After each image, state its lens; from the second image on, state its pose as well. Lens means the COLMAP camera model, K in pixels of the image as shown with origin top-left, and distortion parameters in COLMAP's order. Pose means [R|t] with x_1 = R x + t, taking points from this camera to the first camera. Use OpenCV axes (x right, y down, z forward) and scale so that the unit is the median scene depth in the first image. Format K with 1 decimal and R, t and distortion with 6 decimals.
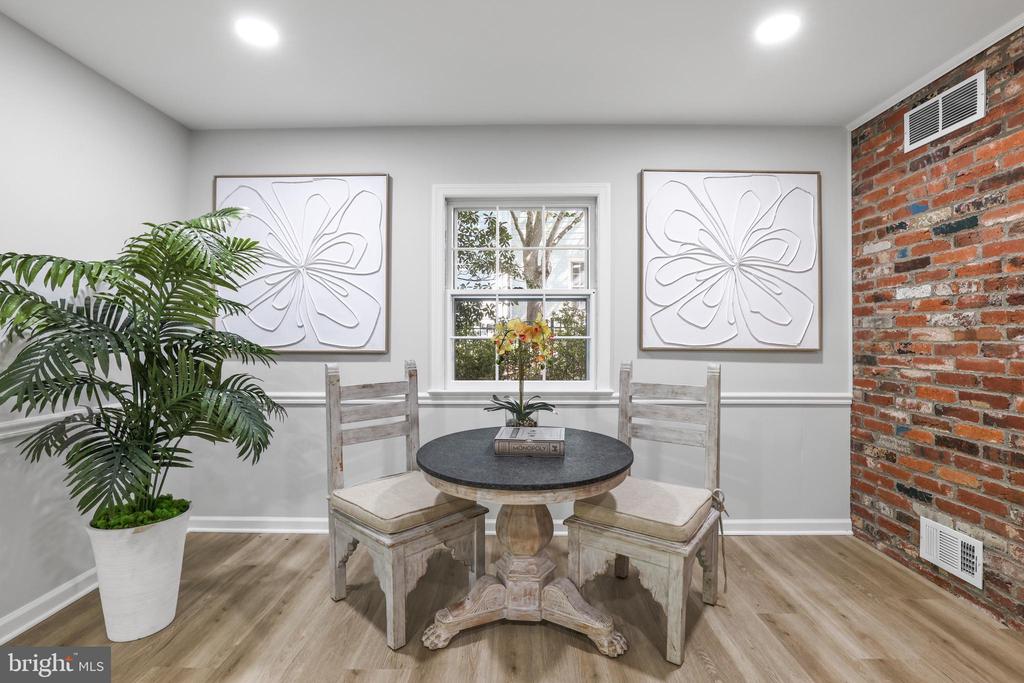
lens RADIAL K [[474.4, 0, 512.6], [0, 474.4, 333.6], [0, 0, 1]] dist [-0.028093, 0.000133]
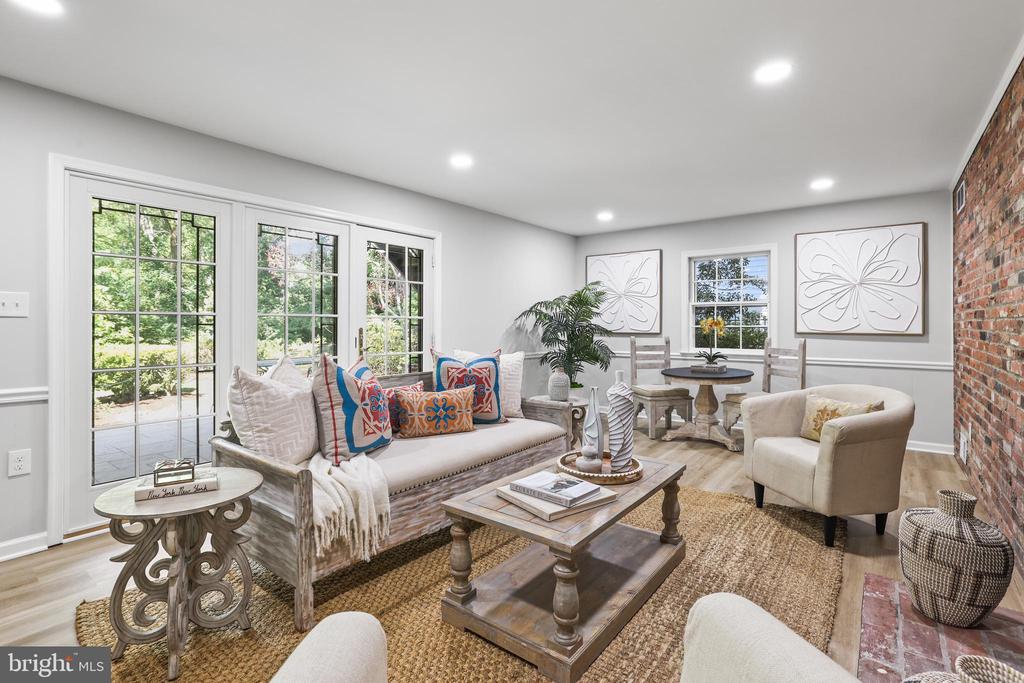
lens RADIAL K [[474.4, 0, 512.6], [0, 474.4, 333.6], [0, 0, 1]] dist [-0.028093, 0.000133]
pose [[0.789953, 0.009278, -0.613097, 0.625563], [0.004935, 0.999757, 0.021488, -0.009795], [0.613147, -0.020000, 0.789716, -1.317887]]
